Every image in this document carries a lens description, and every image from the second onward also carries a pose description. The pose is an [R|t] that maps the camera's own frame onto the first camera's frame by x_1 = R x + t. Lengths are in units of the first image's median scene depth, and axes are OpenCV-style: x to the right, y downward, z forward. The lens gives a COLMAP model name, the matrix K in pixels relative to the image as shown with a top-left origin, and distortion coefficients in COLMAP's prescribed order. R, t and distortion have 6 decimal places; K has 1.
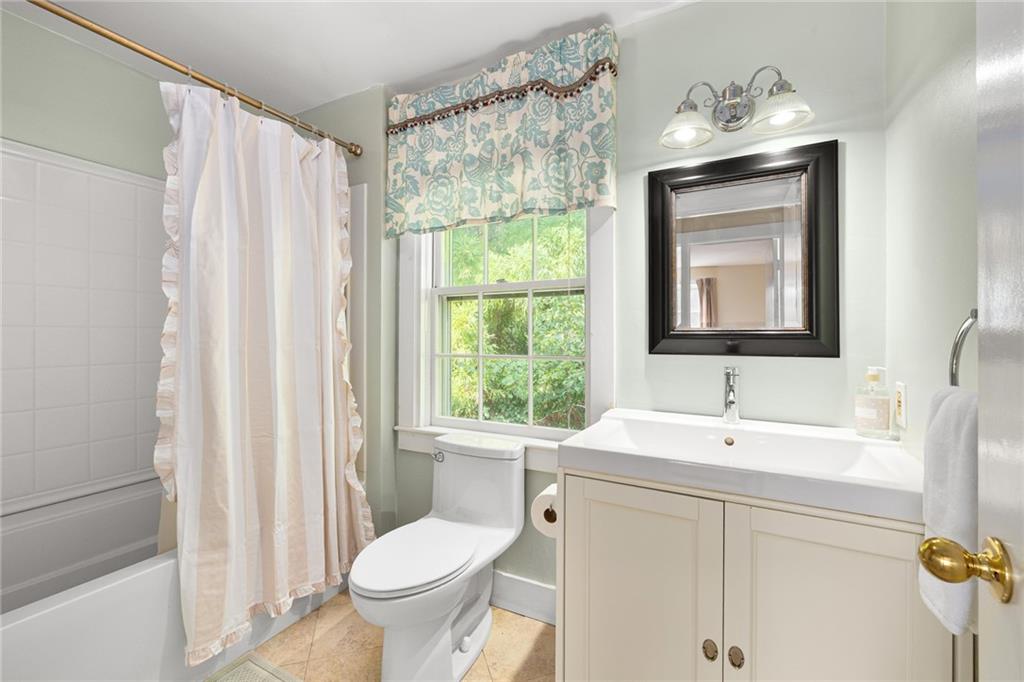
lens RADIAL K [[438.4, 0, 510.5], [0, 438.4, 330.7], [0, 0, 1]] dist [0.000502, -0.000021]
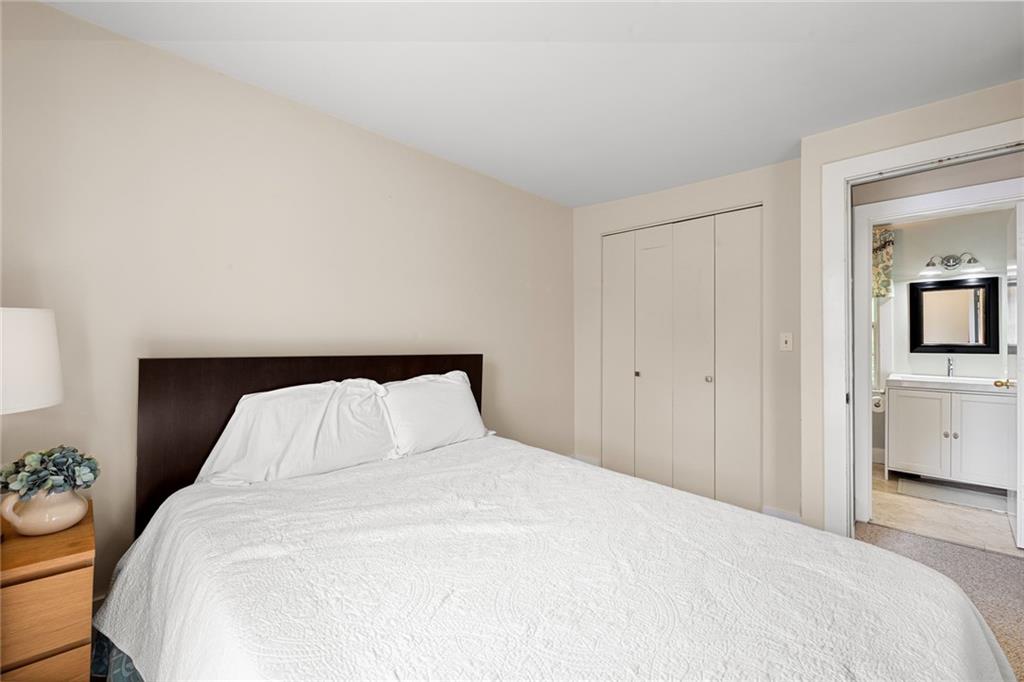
lens RADIAL K [[433.4, 0, 512.4], [0, 433.4, 339.0], [0, 0, 1]] dist [0.002850, 0.000205]
pose [[0.960150, 0.004092, -0.279456, -1.255625], [-0.006274, 0.999956, -0.006916, 0.003978], [0.279416, 0.008394, 0.960134, -2.182389]]
